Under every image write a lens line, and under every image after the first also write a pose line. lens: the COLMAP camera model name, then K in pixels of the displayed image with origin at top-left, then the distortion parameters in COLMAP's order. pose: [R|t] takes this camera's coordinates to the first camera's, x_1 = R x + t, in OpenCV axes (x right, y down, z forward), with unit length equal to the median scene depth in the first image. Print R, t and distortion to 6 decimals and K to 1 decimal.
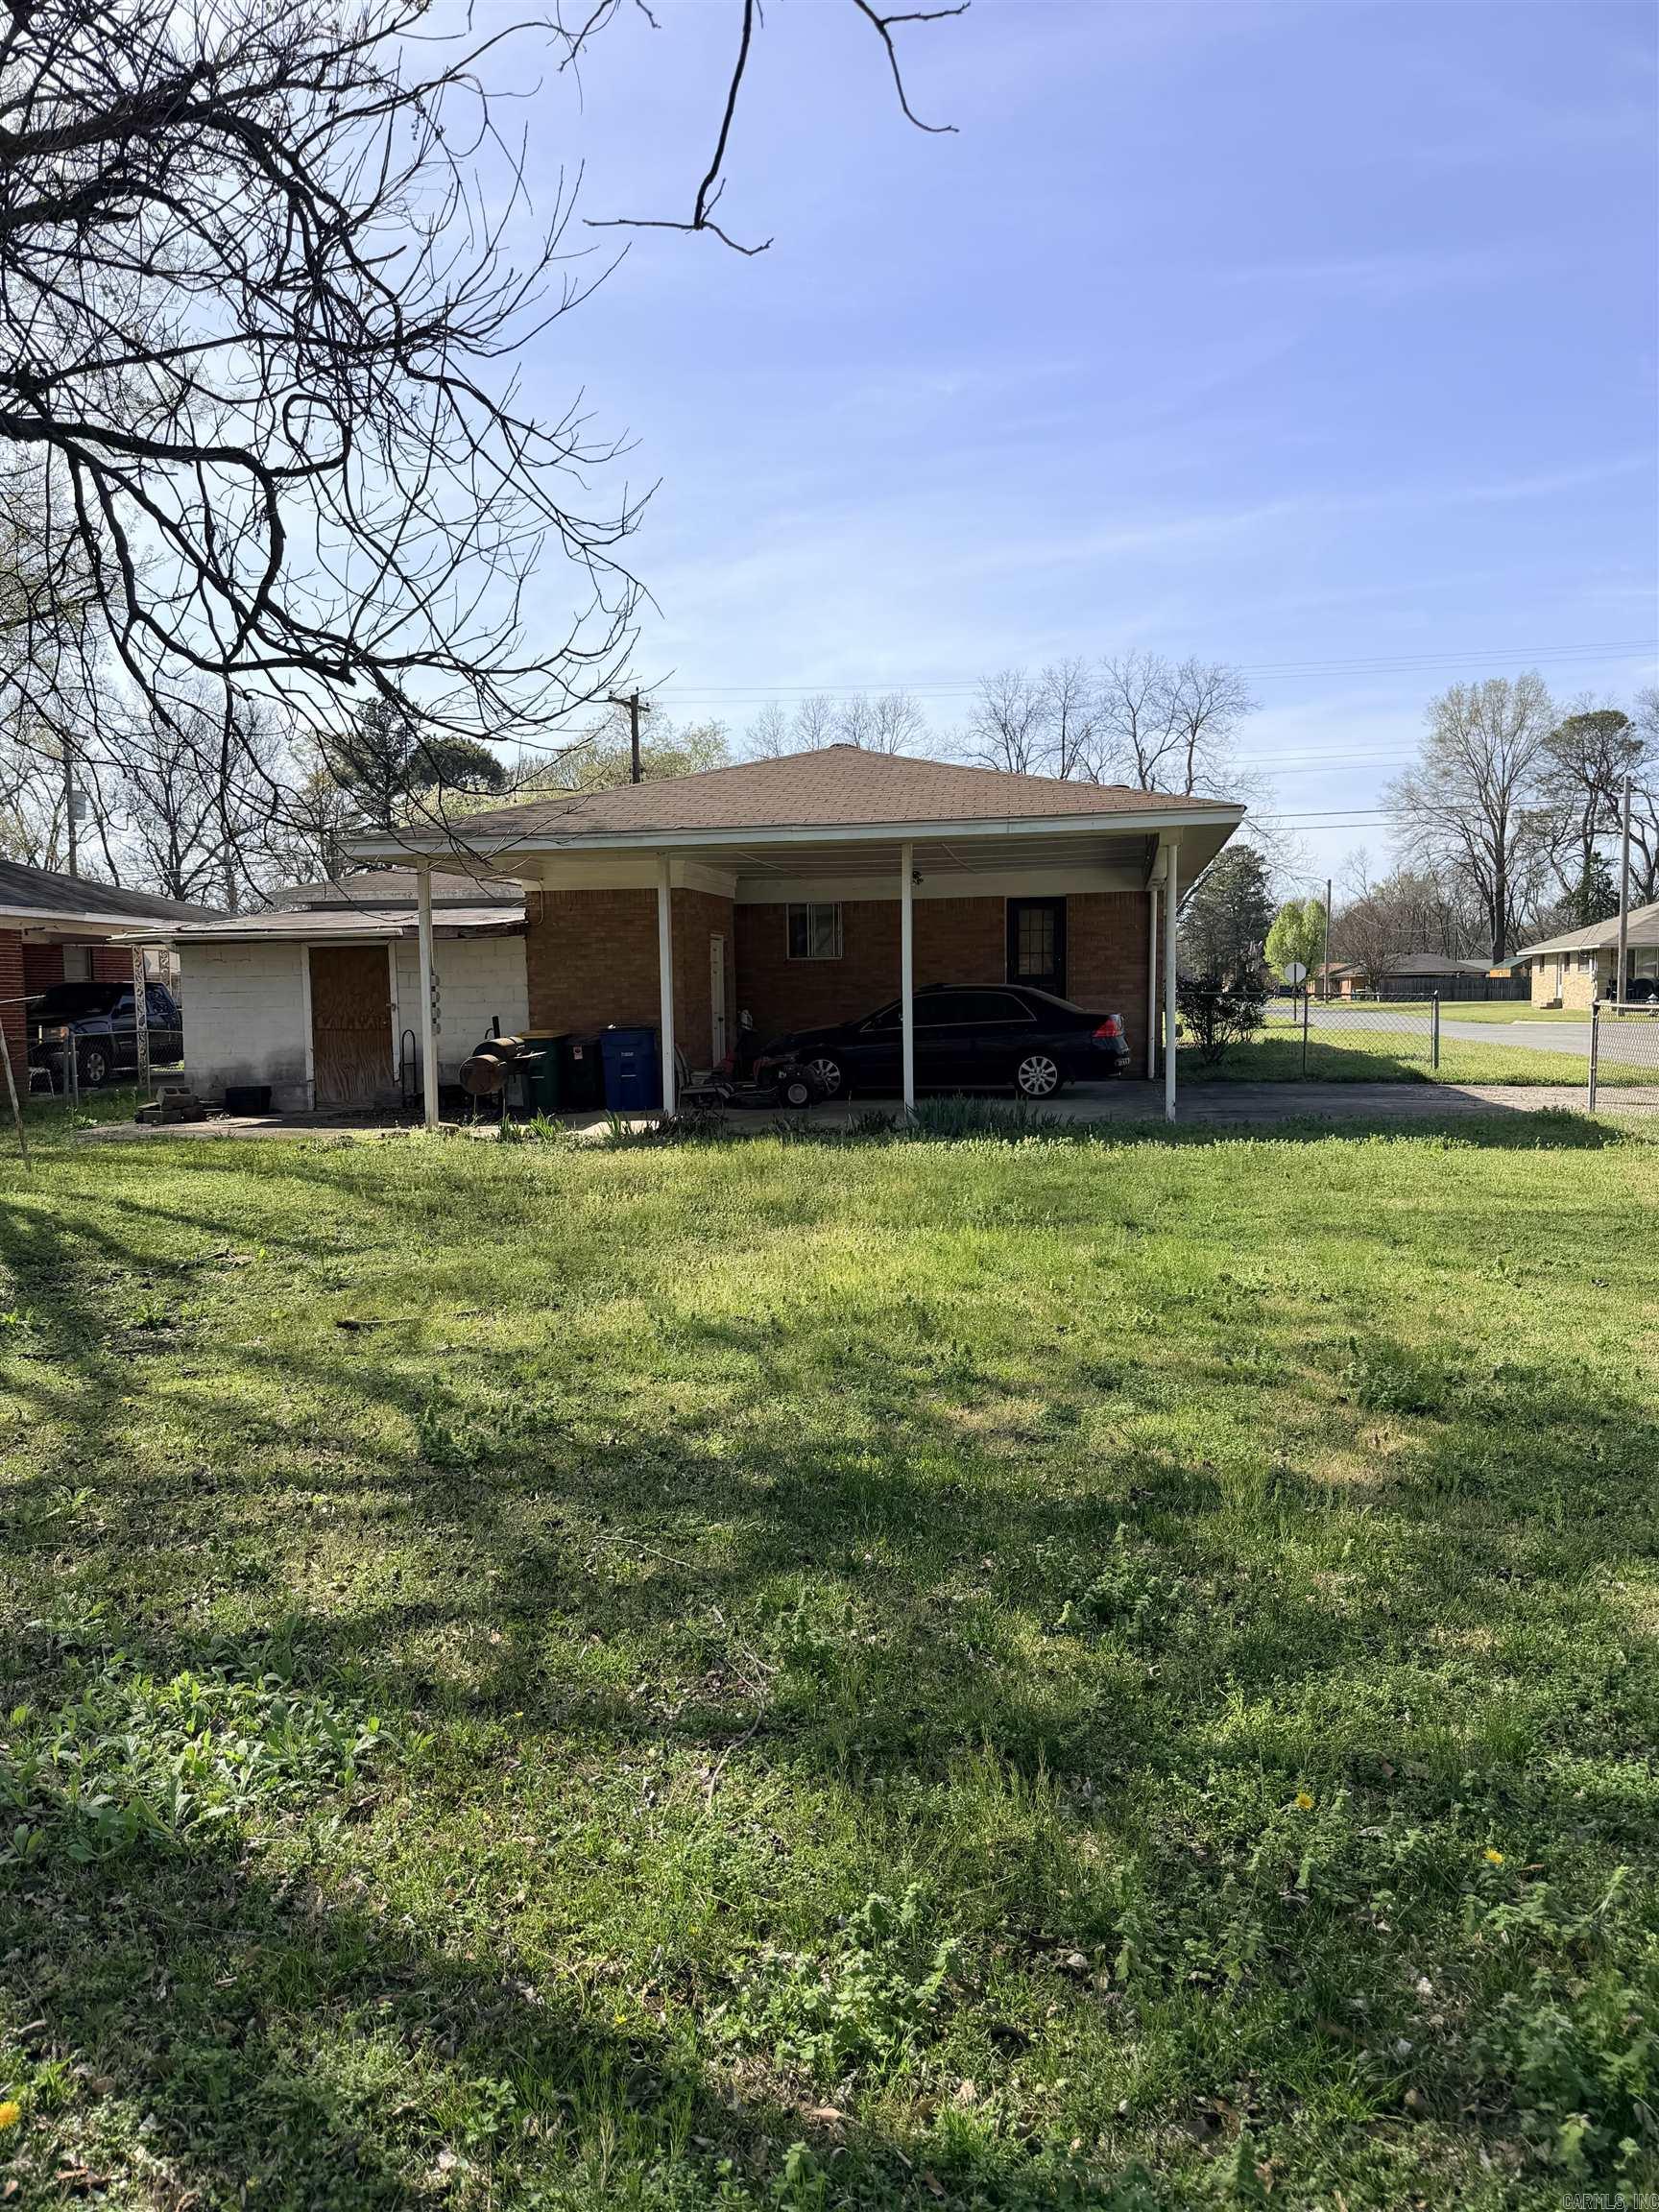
lens RADIAL K [[1556.5, 0, 814.7], [0, 1556.5, 1110.6], [0, 0, 1]] dist [0.172784, -0.356574]
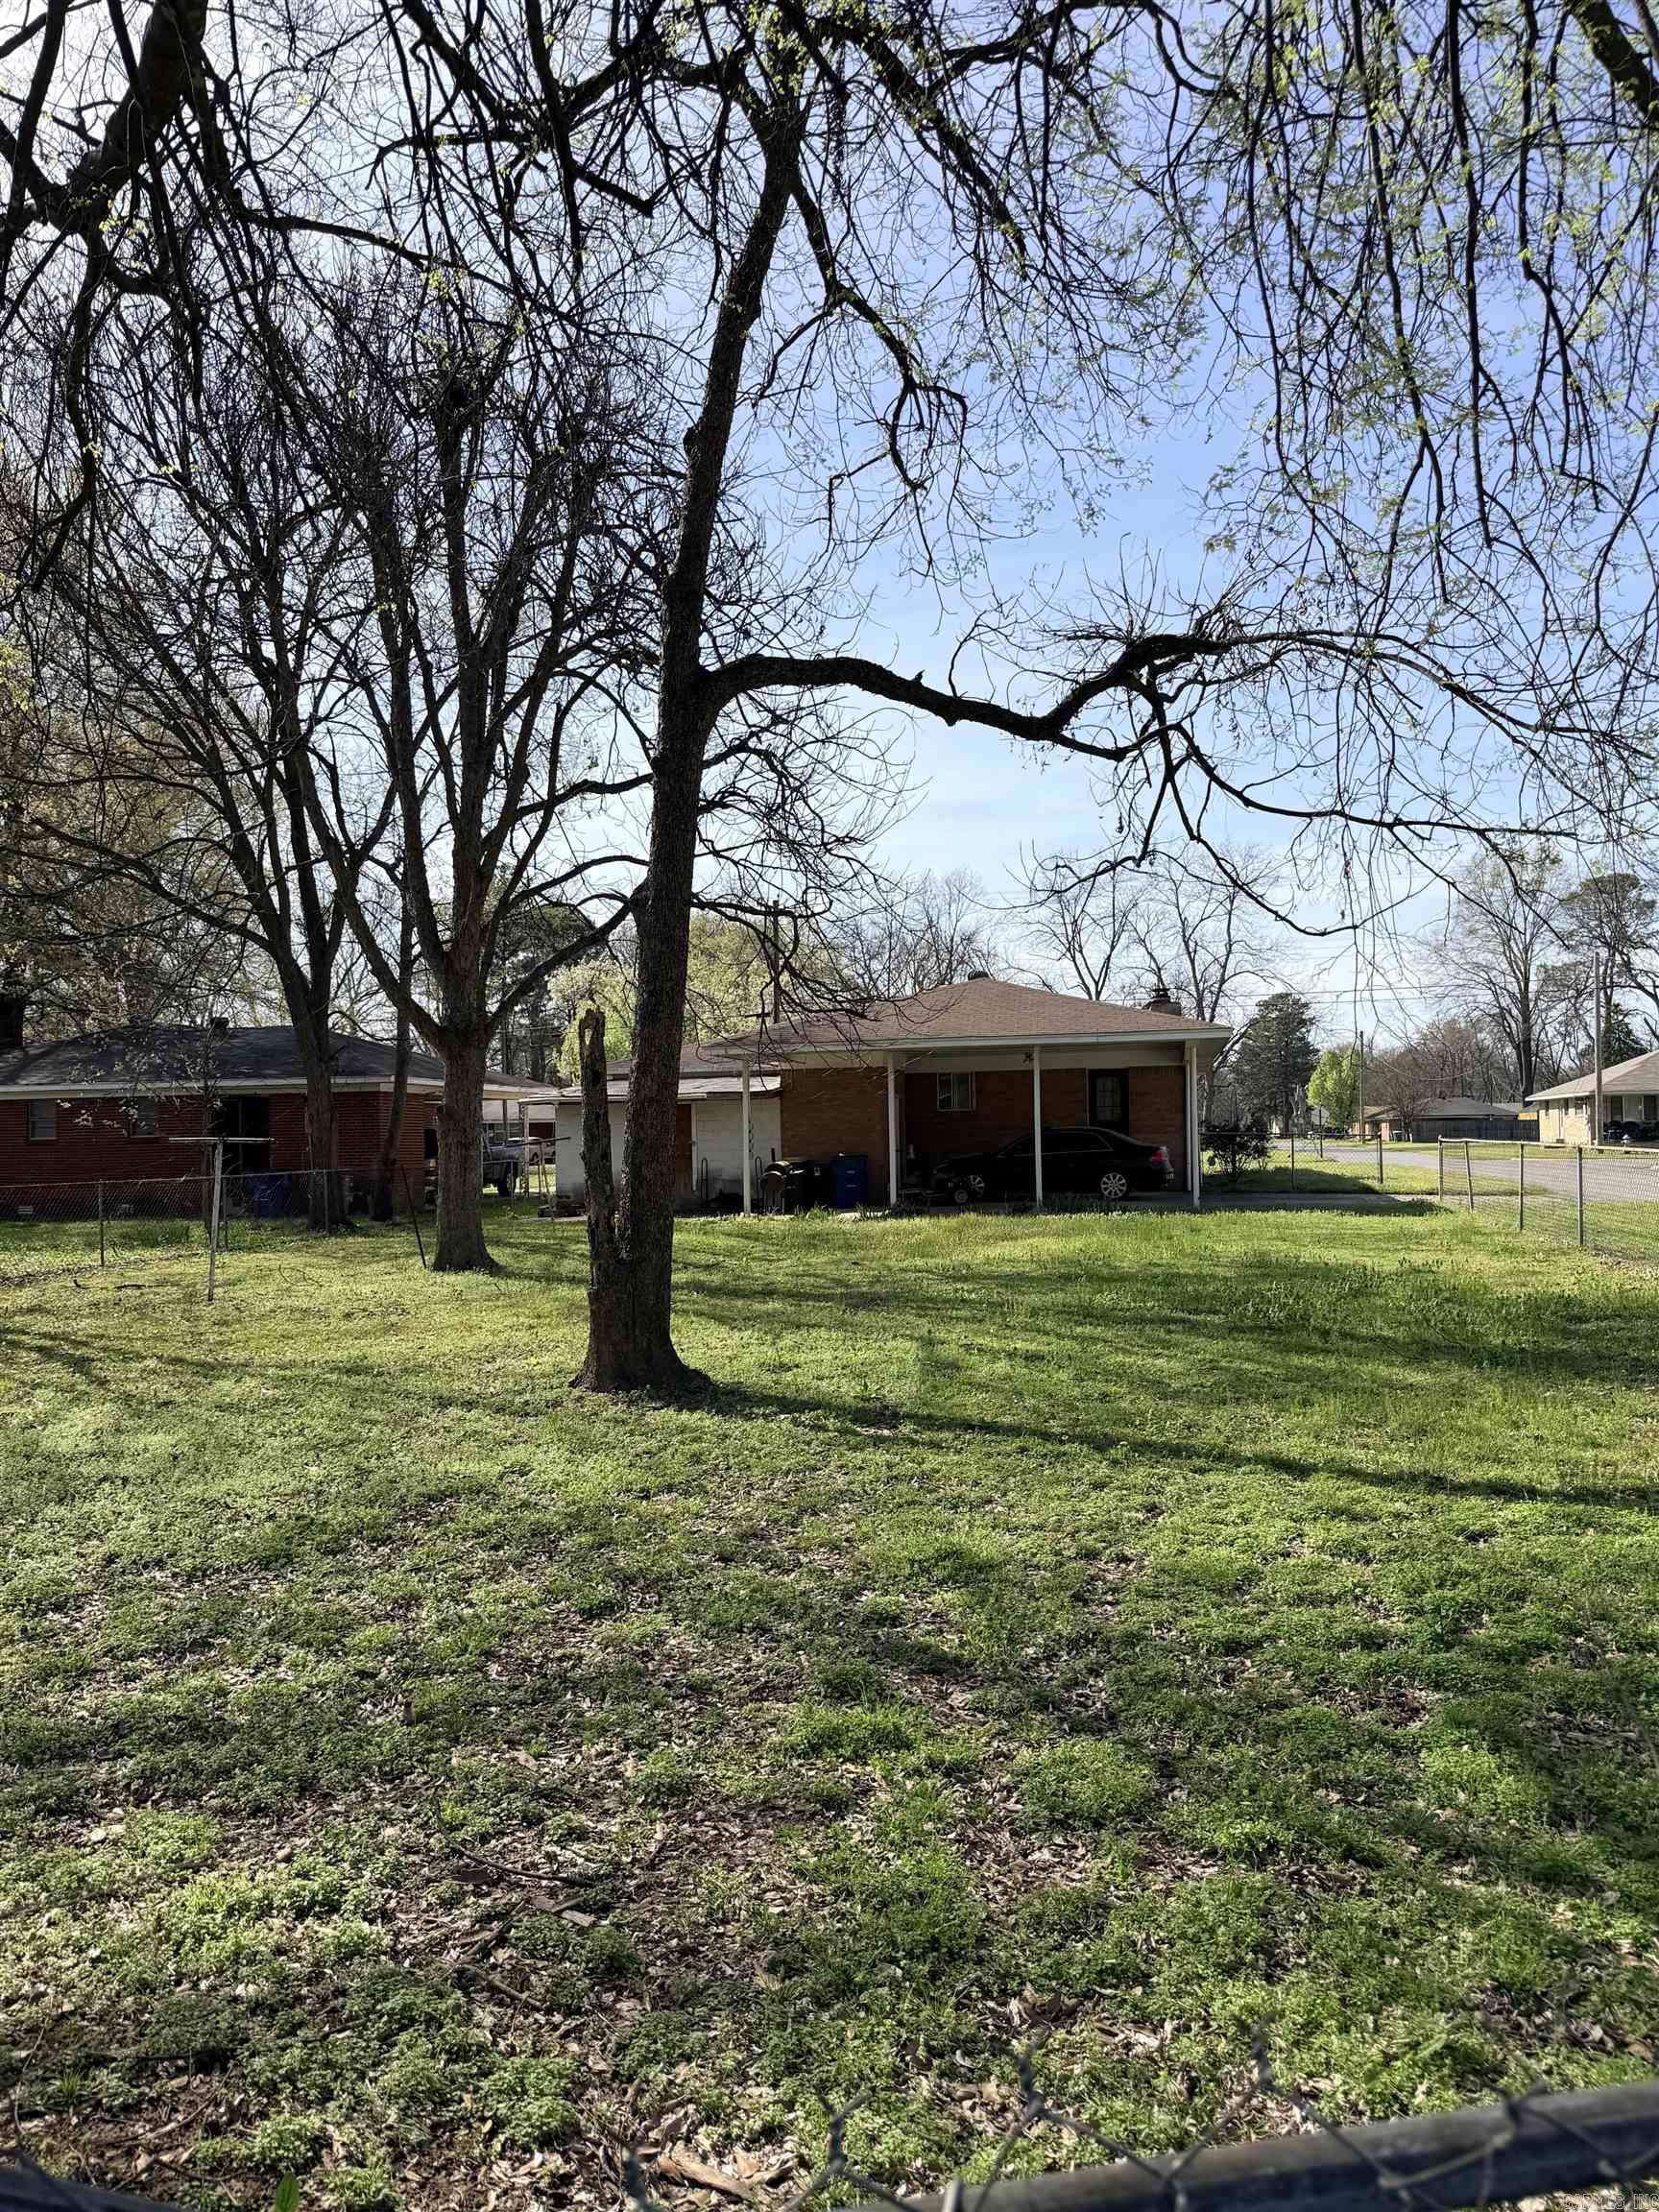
lens RADIAL K [[1556.5, 0, 814.7], [0, 1556.5, 1110.6], [0, 0, 1]] dist [0.172784, -0.356574]
pose [[0.999475, -0.003028, -0.032269, -0.068095], [0.000106, 0.995928, -0.090154, 0.028430], [0.032410, 0.090103, 0.995405, -0.370896]]
